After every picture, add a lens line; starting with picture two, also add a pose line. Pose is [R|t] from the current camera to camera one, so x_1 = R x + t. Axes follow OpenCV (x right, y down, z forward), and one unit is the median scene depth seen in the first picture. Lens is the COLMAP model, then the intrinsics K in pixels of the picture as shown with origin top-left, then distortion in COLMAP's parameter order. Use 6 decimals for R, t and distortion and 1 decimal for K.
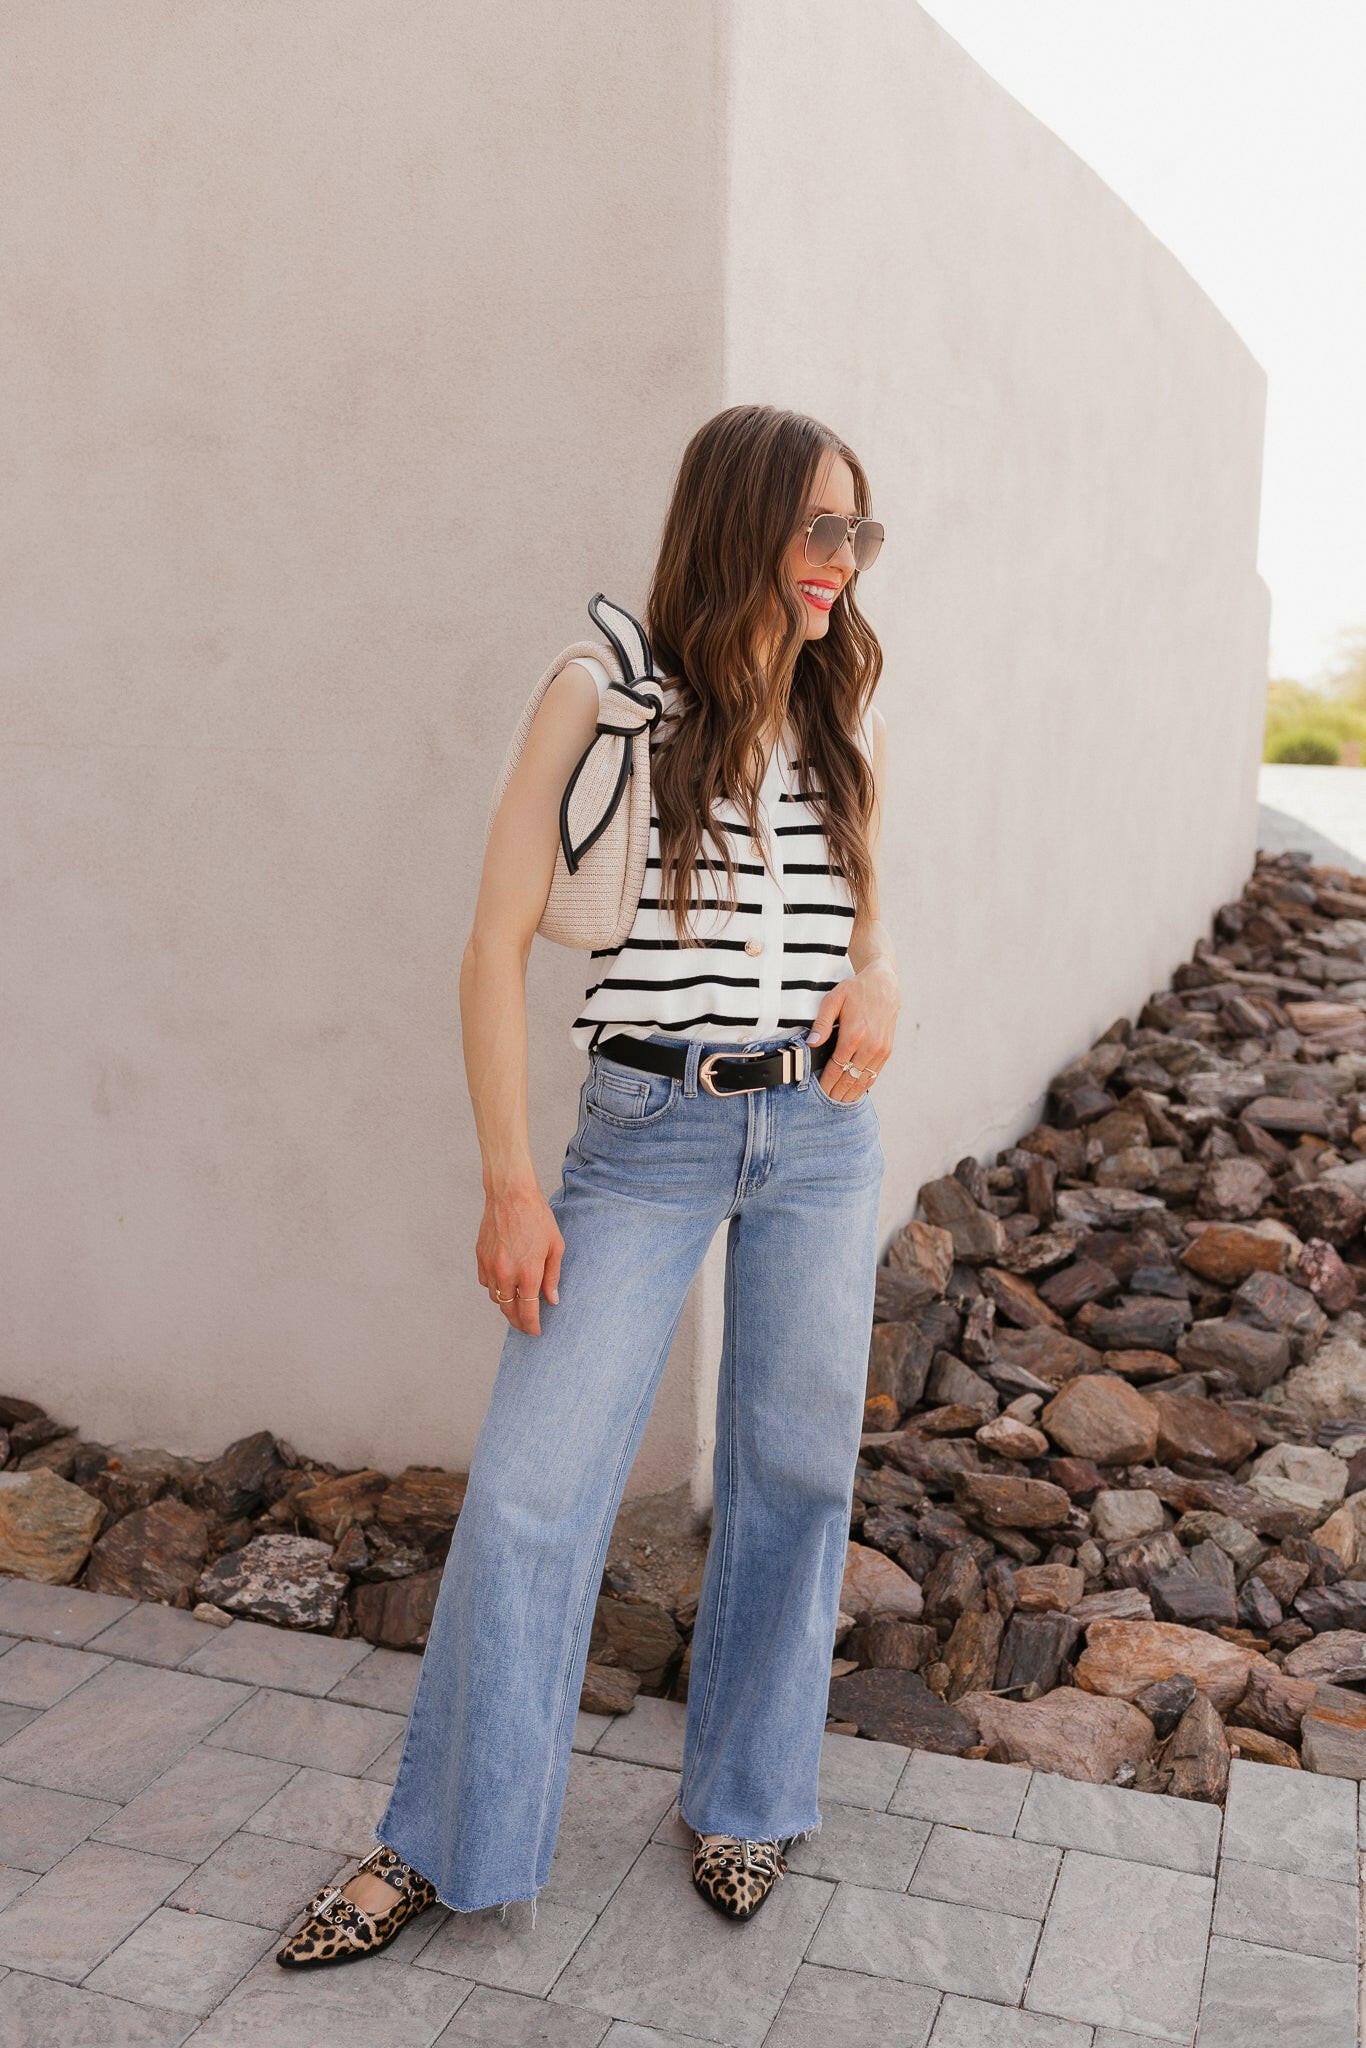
lens RADIAL K [[1965.7, 0, 683.0], [0, 1965.7, 1024.0], [0, 0, 1]] dist [0.010028, -0.007144]
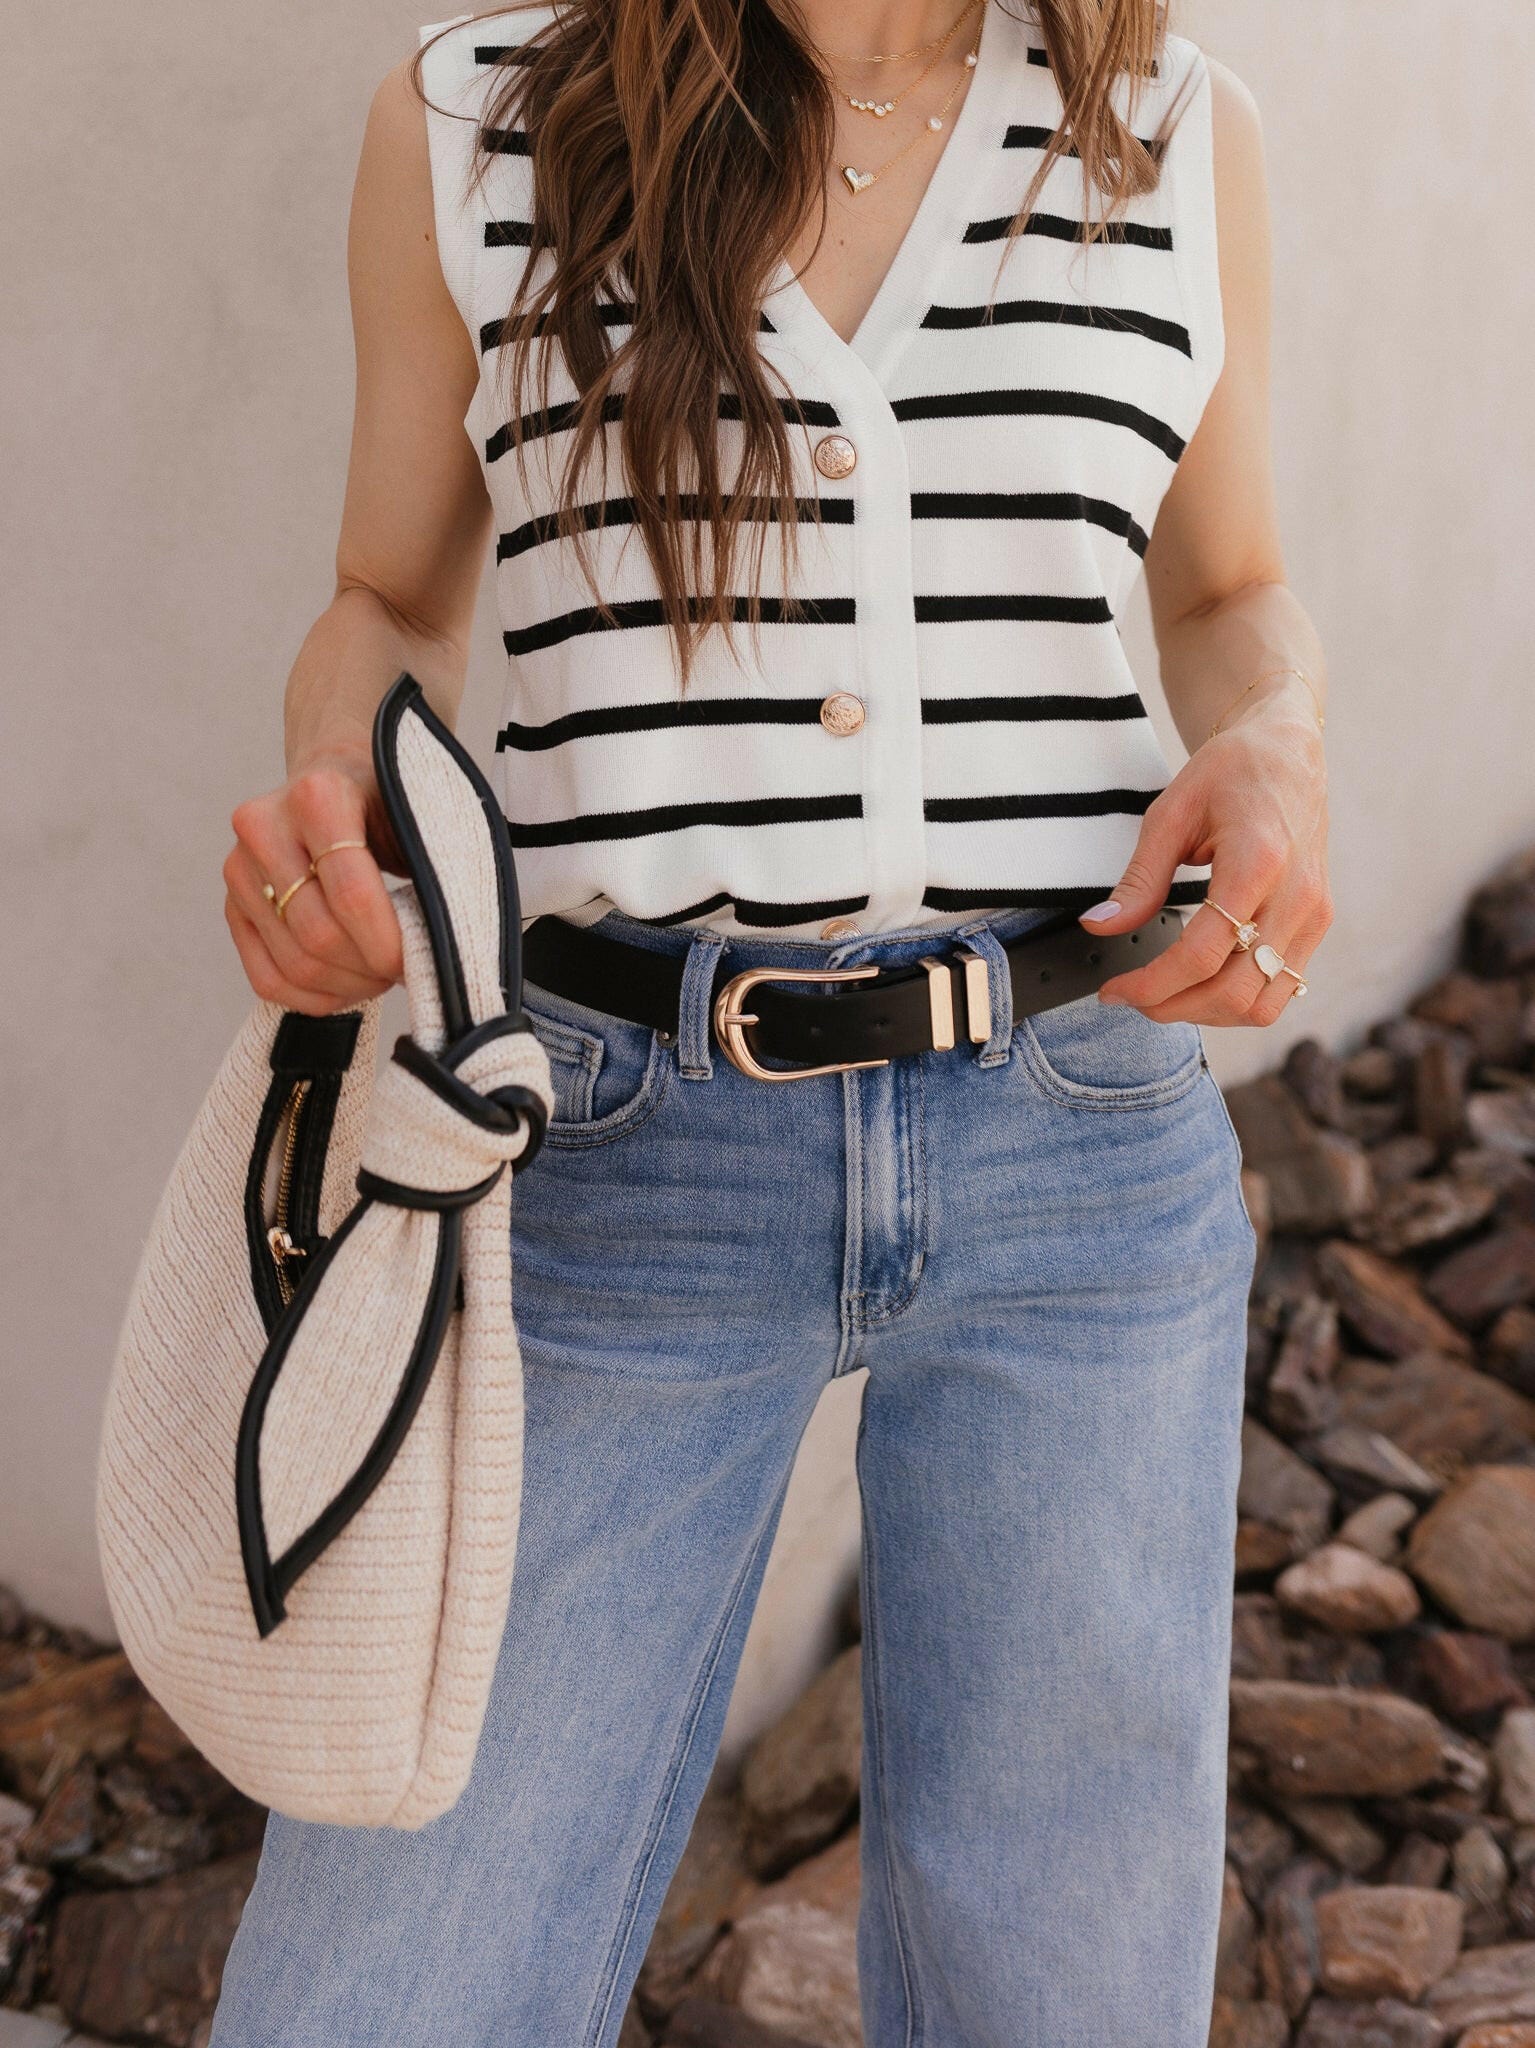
lens RADIAL K [[2745.7, 0, 838.8], [0, 2745.7, 618.7], [0, 0, 1]] dist [0.003974, -0.025753]
pose [[0.996881, -0.015617, -0.077358, 0.096991], [0.010824, 0.998018, -0.061998, -0.007072], [0.078173, 0.060967, 0.995074, 0.250938]]
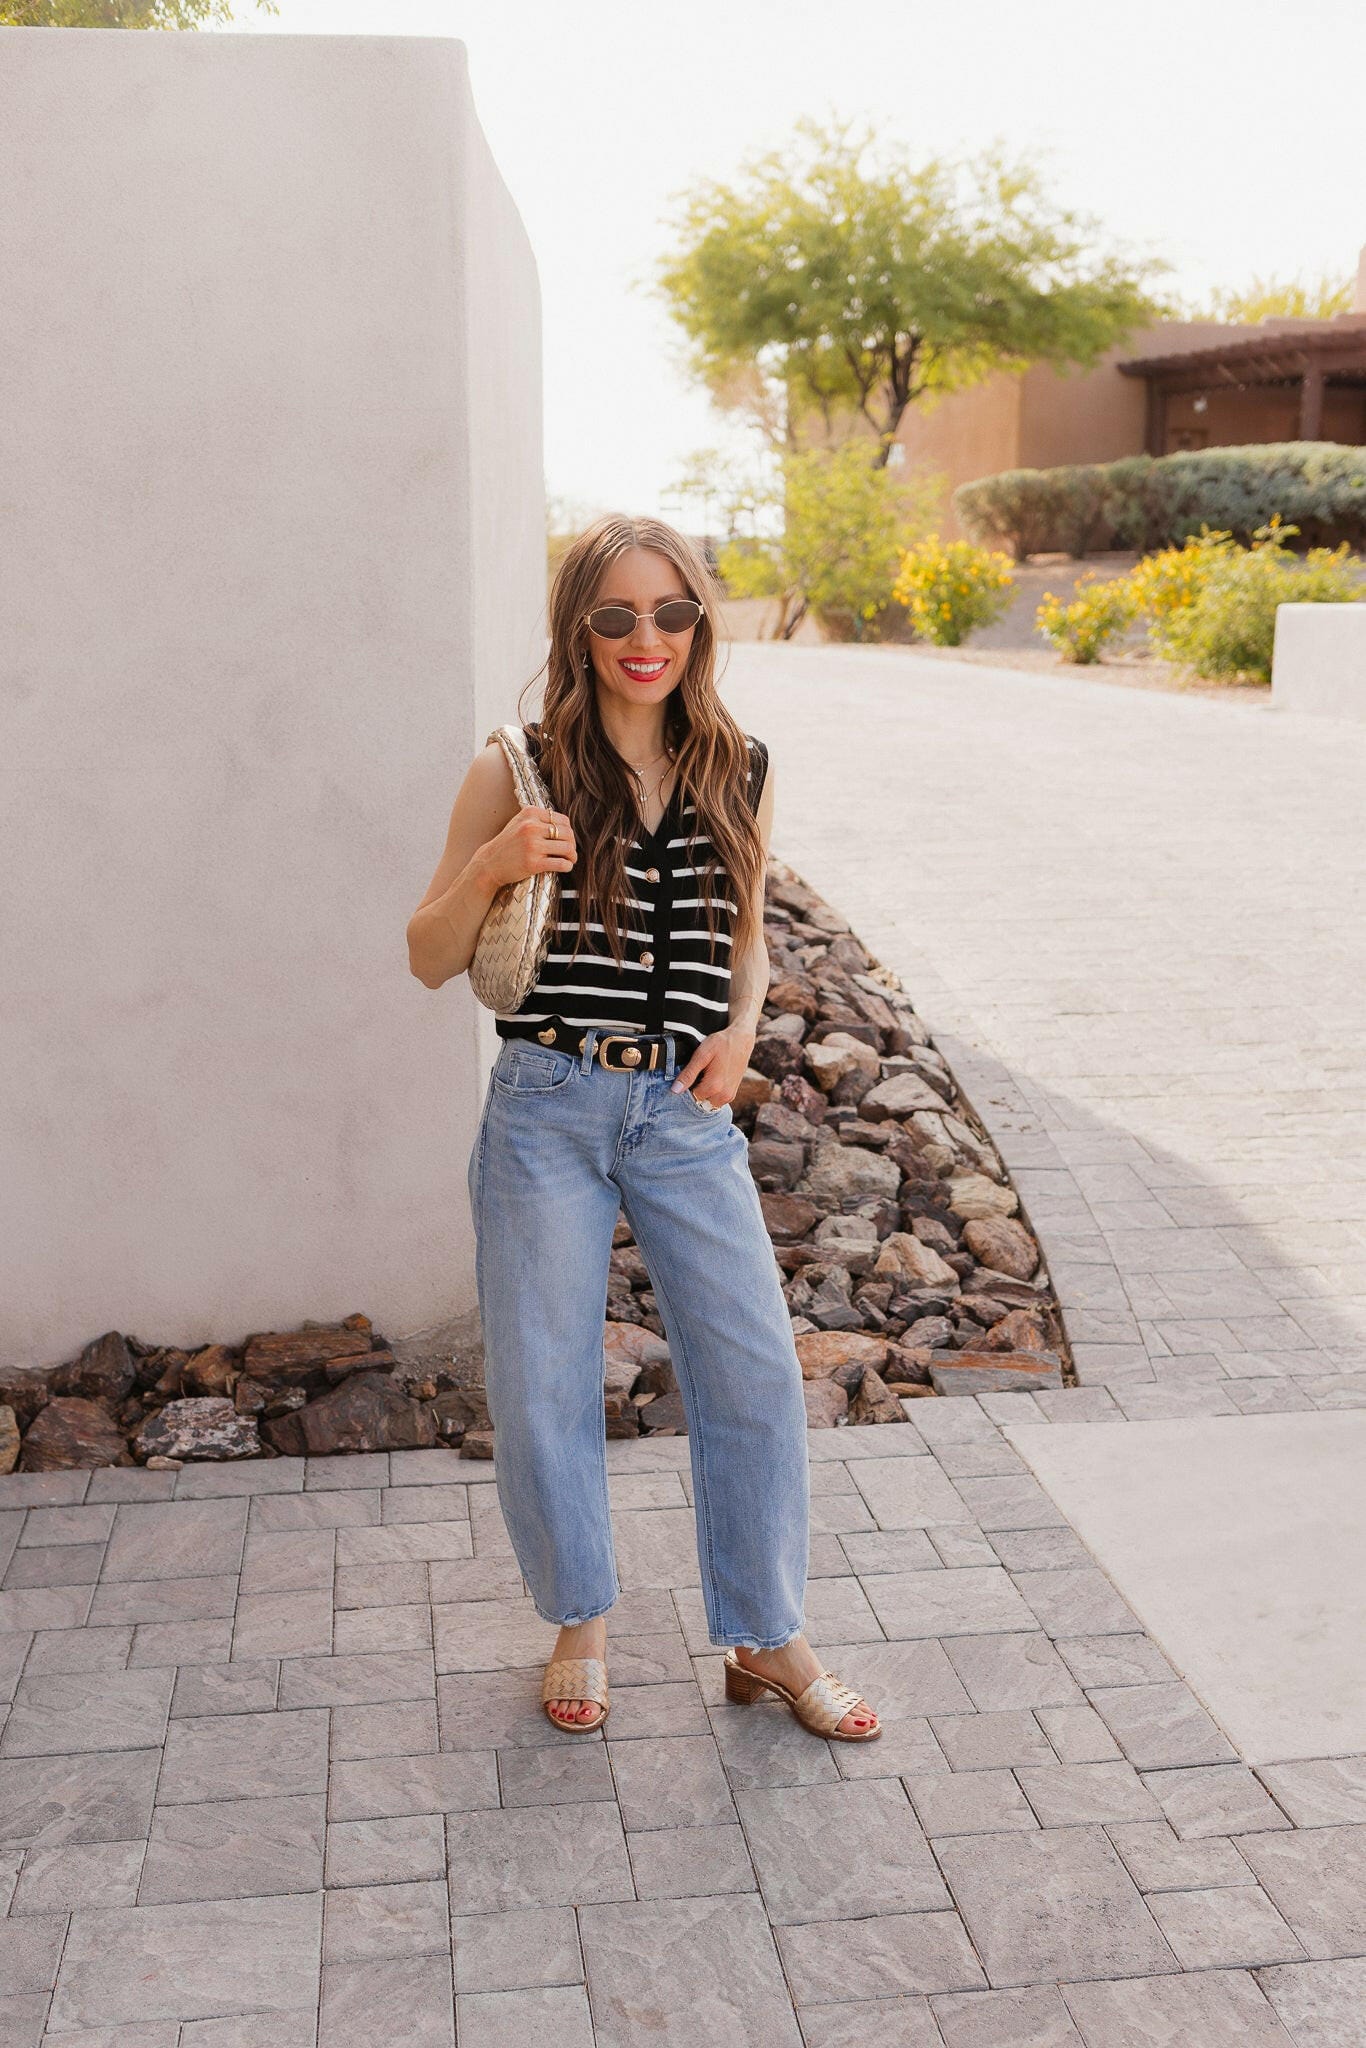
lens RADIAL K [[2170.5, 0, 693.5], [0, 2170.5, 1132.3], [0, 0, 1]] dist [0.017093, 0.003606]
pose [[0.888776, -0.133819, 0.438372, -0.486639], [0.087840, 0.988432, 0.123641, -0.051234], [-0.449846, -0.071382, 0.890249, -0.362432]]
